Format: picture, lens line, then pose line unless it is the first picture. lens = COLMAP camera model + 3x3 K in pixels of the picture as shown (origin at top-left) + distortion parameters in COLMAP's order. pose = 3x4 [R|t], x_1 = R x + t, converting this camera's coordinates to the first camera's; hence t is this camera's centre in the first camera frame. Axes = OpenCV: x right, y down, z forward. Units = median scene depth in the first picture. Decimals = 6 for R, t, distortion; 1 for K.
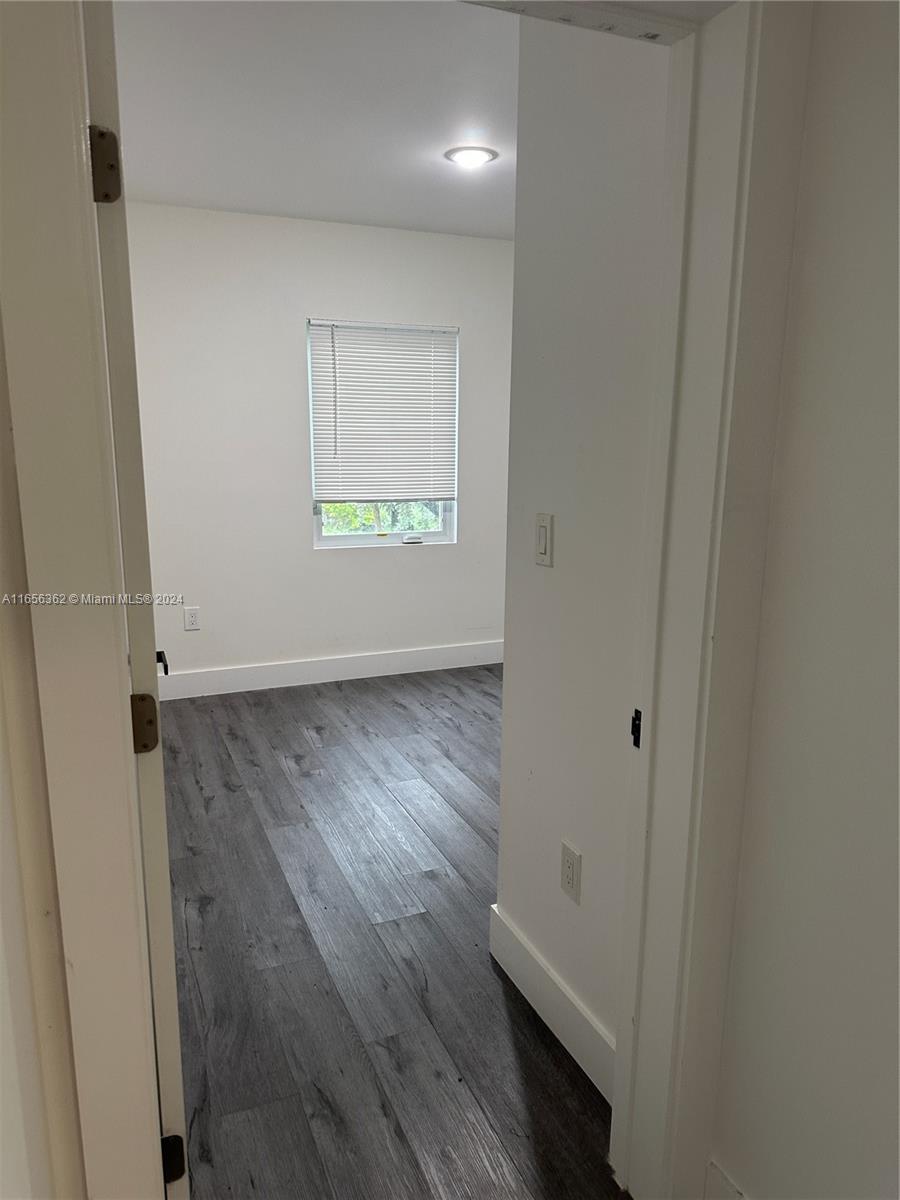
lens RADIAL K [[823.0, 0, 448.4], [0, 823.0, 605.7], [0, 0, 1]] dist [-0.005284, -0.008624]
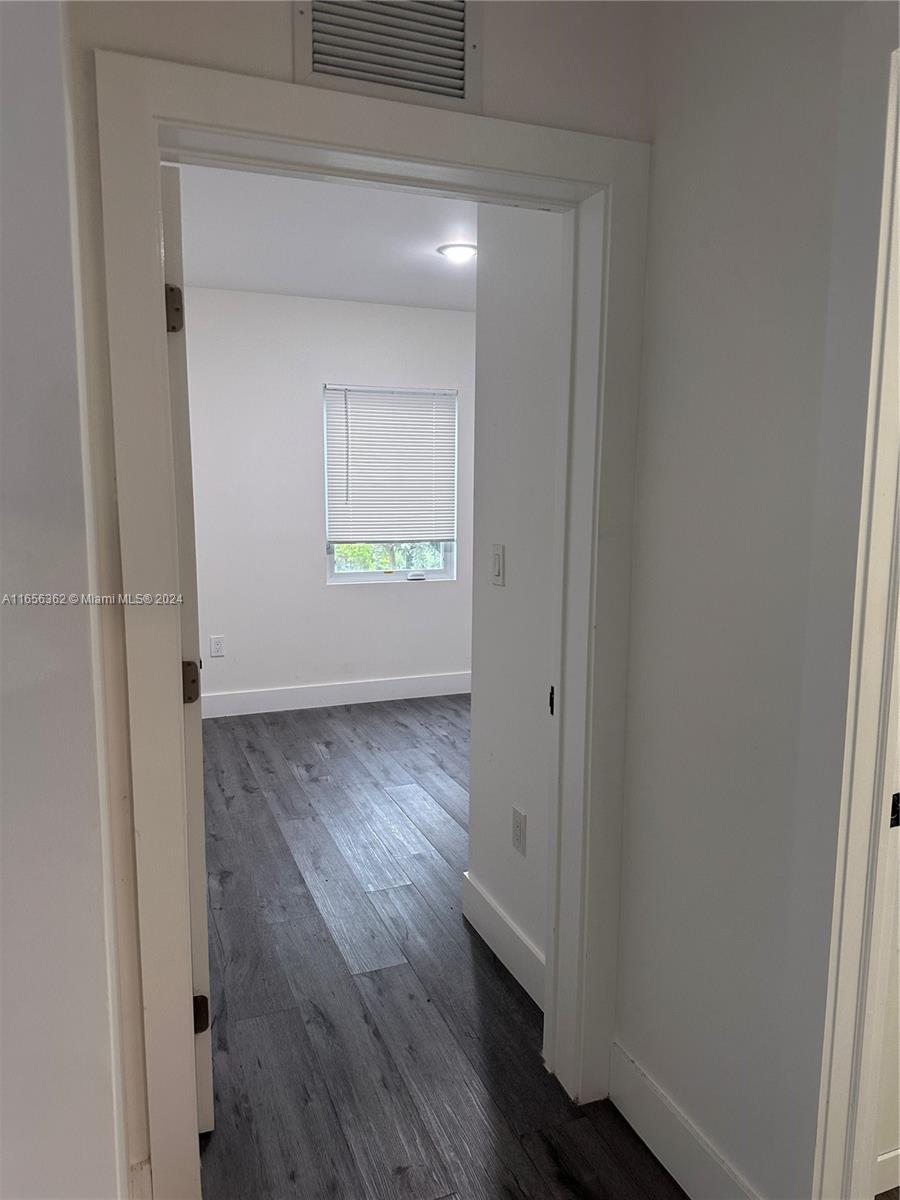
lens RADIAL K [[835.2, 0, 450.0], [0, 835.2, 600.0], [0, 0, 1]] dist [-0.006003, -0.016943]
pose [[0.999641, 0.000986, -0.026791, 0.049516], [-0.002743, 0.997840, -0.065635, 0.037562], [0.026668, 0.065685, 0.997484, -0.179266]]
